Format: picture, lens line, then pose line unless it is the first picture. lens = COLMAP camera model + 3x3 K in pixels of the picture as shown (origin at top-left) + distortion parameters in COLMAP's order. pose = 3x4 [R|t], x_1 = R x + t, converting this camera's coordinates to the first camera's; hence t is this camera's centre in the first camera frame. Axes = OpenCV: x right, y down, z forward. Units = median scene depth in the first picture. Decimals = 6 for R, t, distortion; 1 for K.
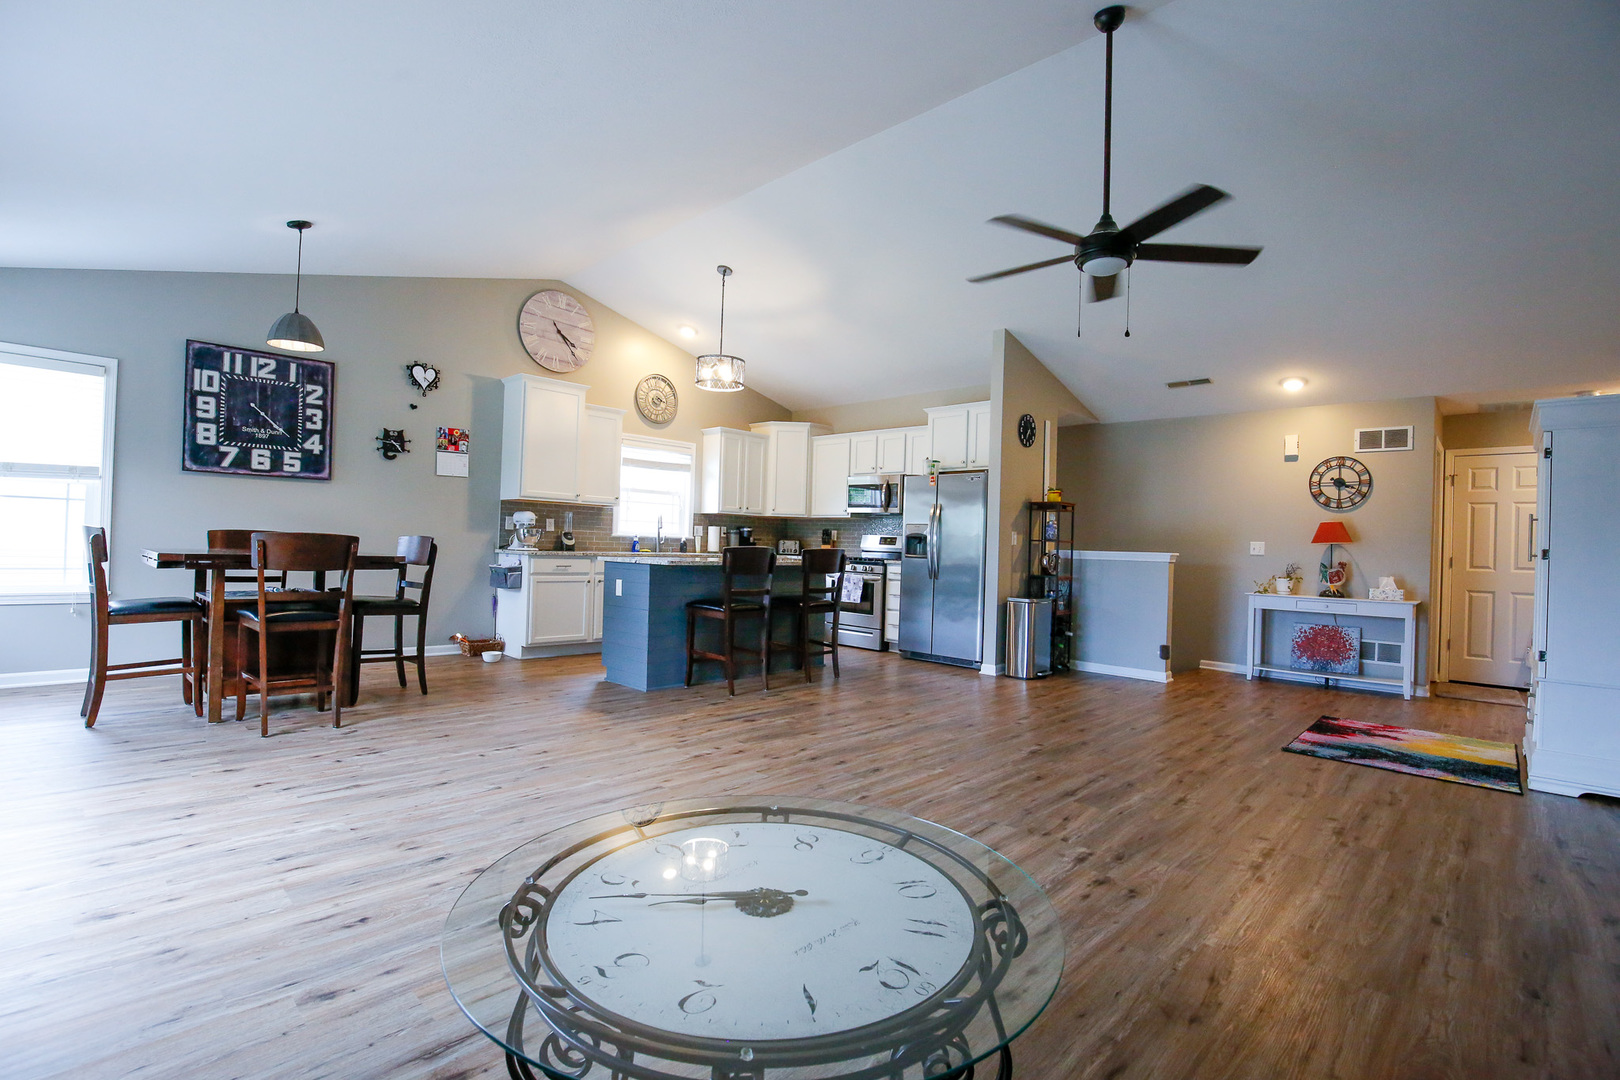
lens RADIAL K [[748.5, 0, 810.0], [0, 748.5, 540.0], [0, 0, 1]] dist [-0.038234, 0.011046]
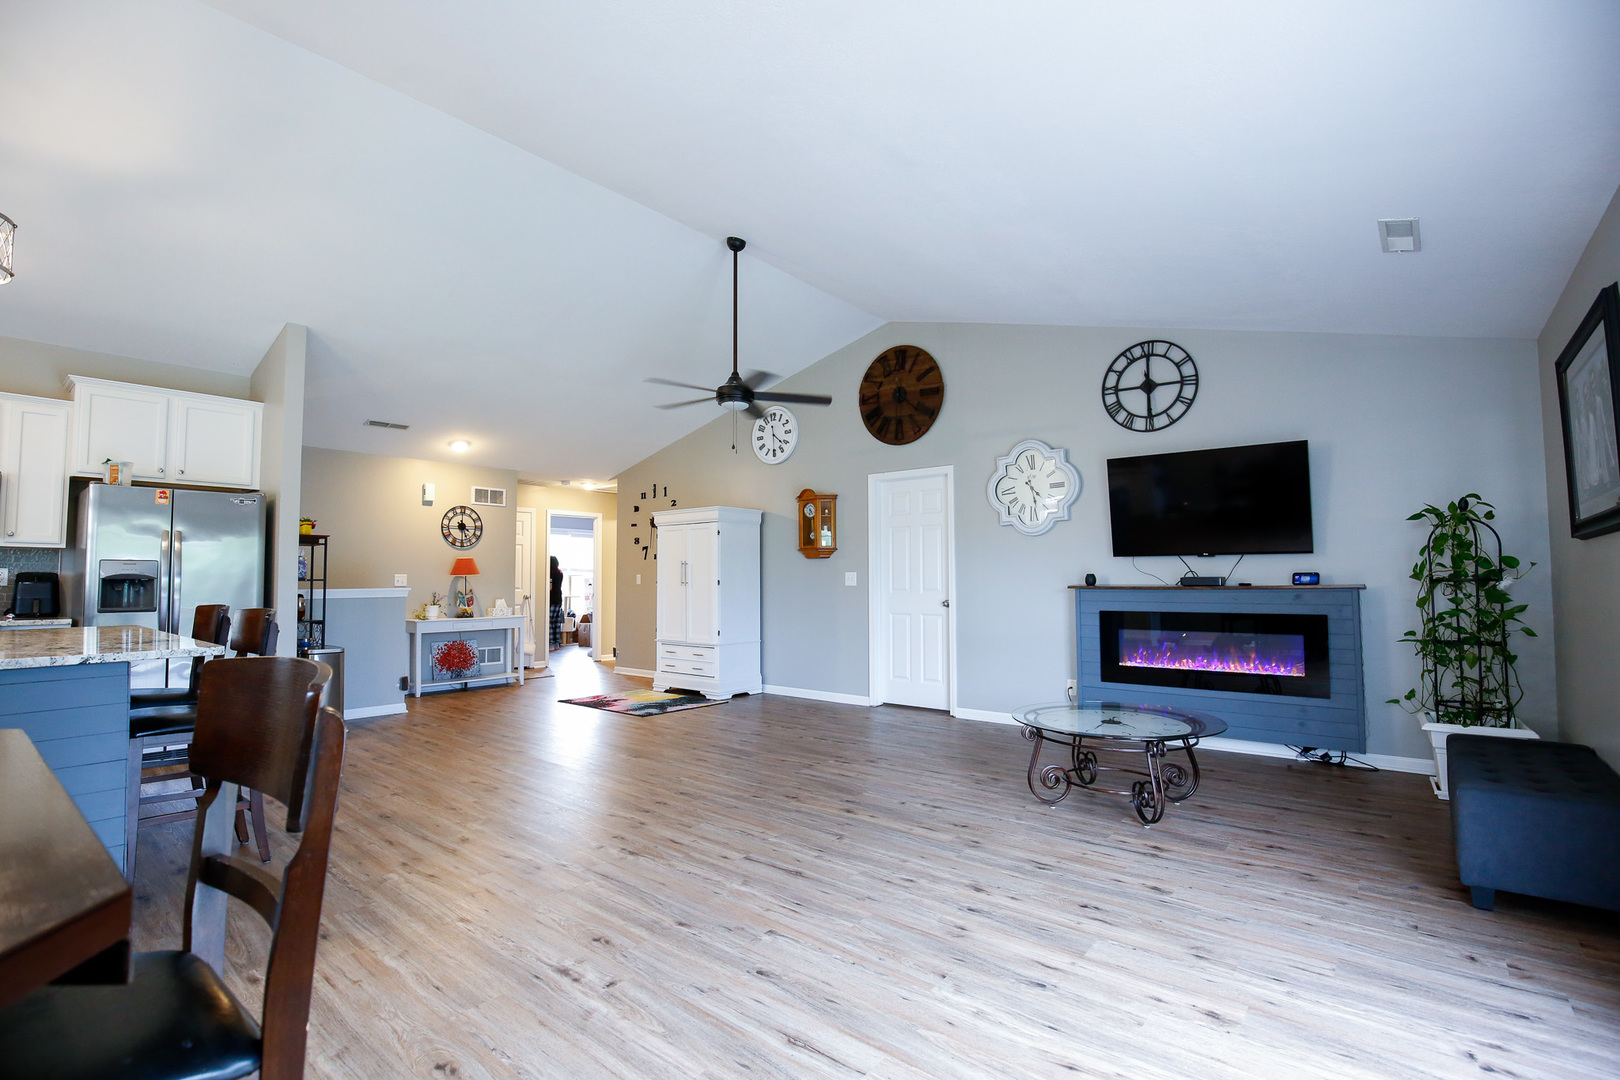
lens RADIAL K [[748.5, 0, 810.0], [0, 748.5, 540.0], [0, 0, 1]] dist [-0.038234, 0.011046]
pose [[-0.080556, 0.020233, 0.996545, -1.072775], [-0.003849, 0.999780, -0.020610, -0.055271], [-0.996743, -0.005496, -0.080461, 0.907818]]
